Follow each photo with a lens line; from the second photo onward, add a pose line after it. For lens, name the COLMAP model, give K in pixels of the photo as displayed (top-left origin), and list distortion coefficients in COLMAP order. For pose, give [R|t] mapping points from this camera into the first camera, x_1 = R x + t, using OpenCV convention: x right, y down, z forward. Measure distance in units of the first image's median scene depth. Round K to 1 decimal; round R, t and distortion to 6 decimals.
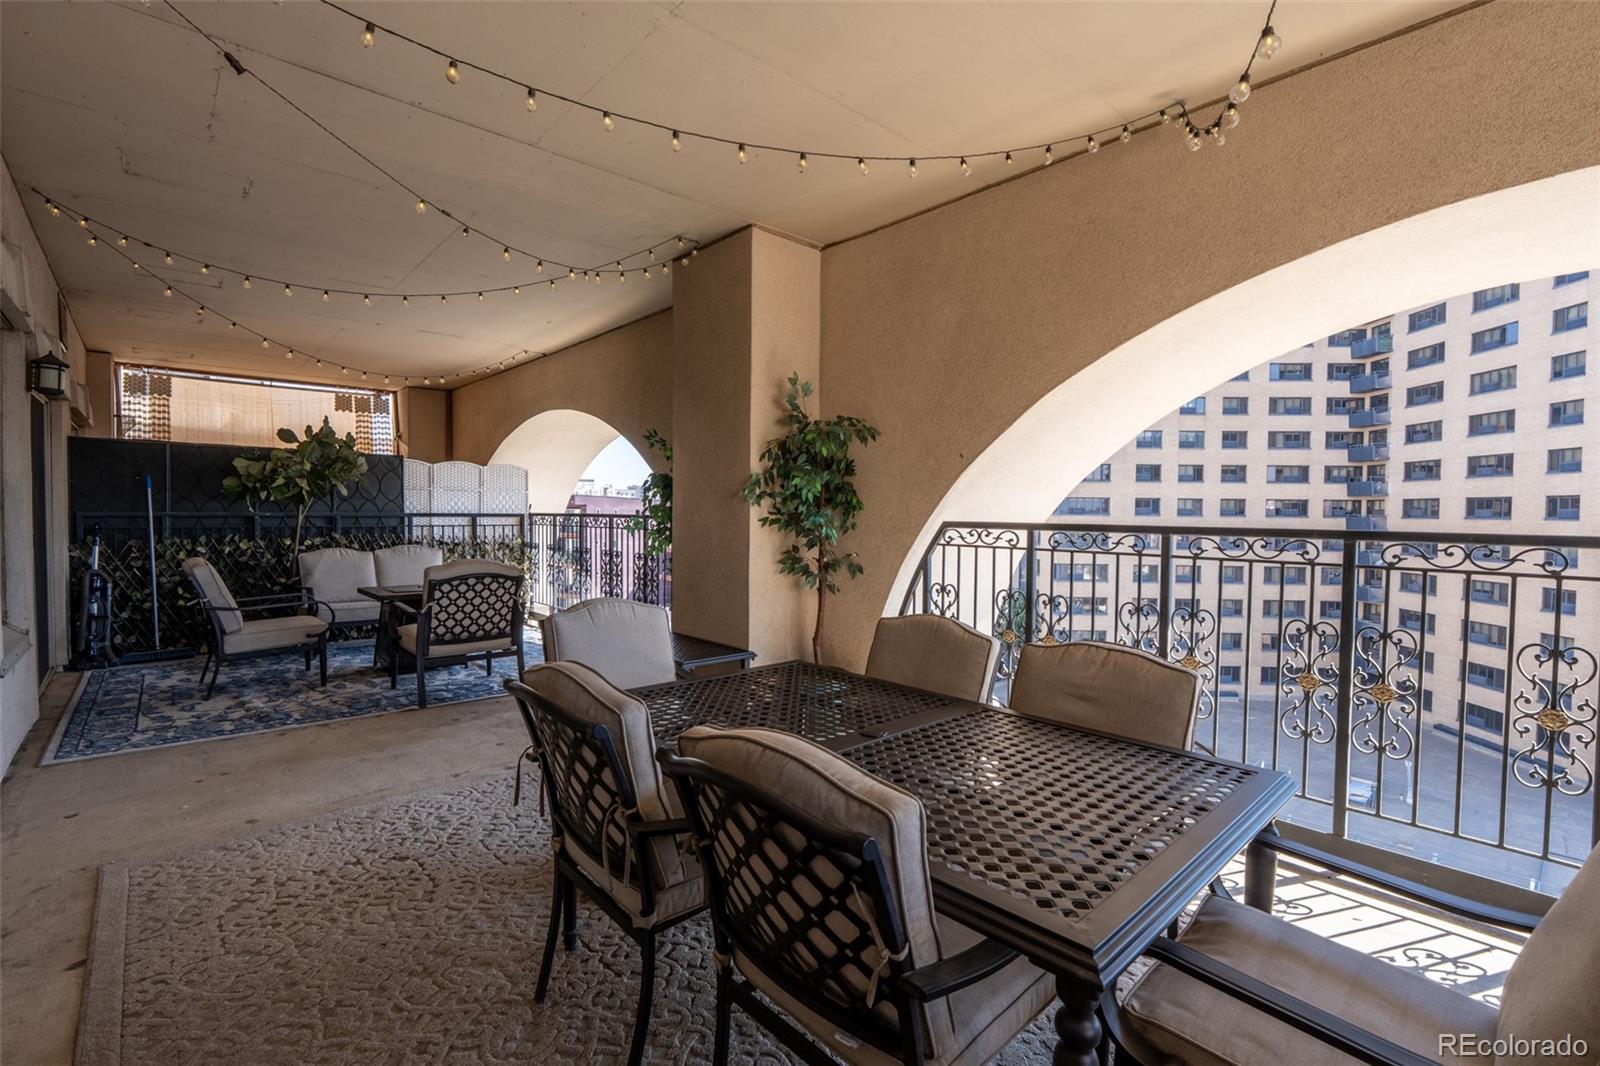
lens RADIAL K [[703.7, 0, 788.5], [0, 703.7, 531.5], [0, 0, 1]] dist [-0.013536, 0.003399]
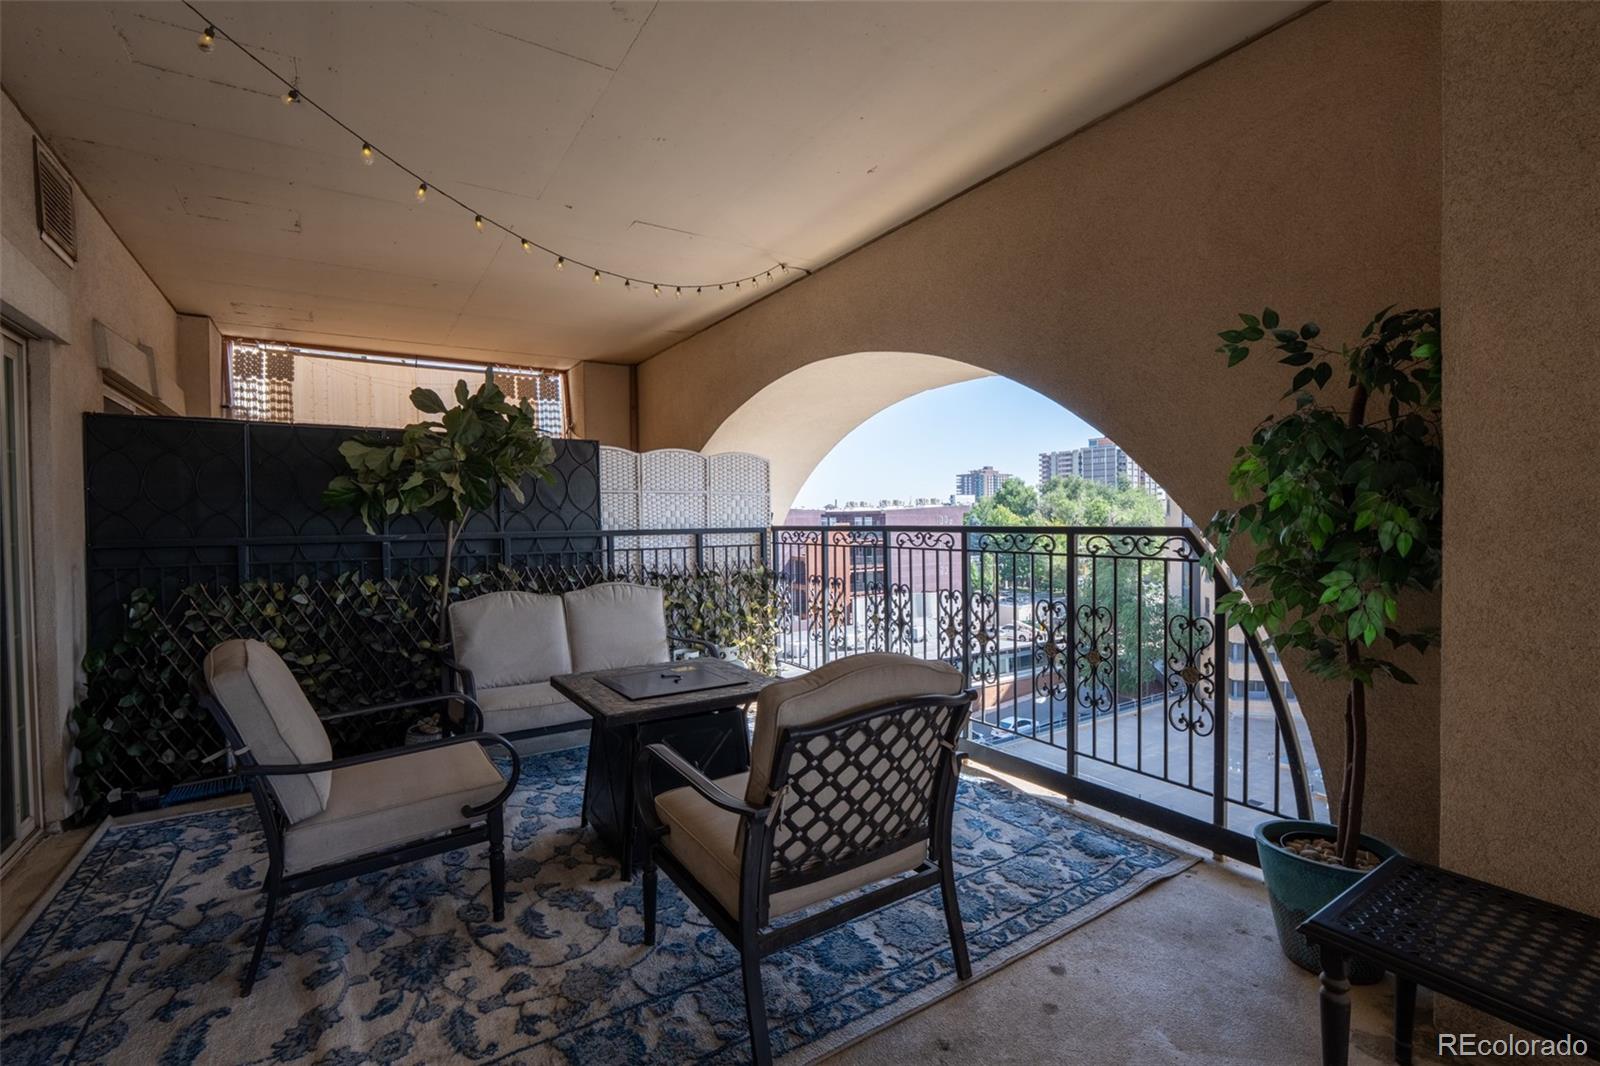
lens RADIAL K [[706.3, 0, 800.0], [0, 706.3, 533.0], [0, 0, 1]] dist [-0.006309, -0.000284]
pose [[0.987549, -0.018713, -0.156192, -0.293972], [0.017510, 0.999806, -0.009074, -0.016421], [0.156332, 0.006226, 0.987685, 0.429598]]
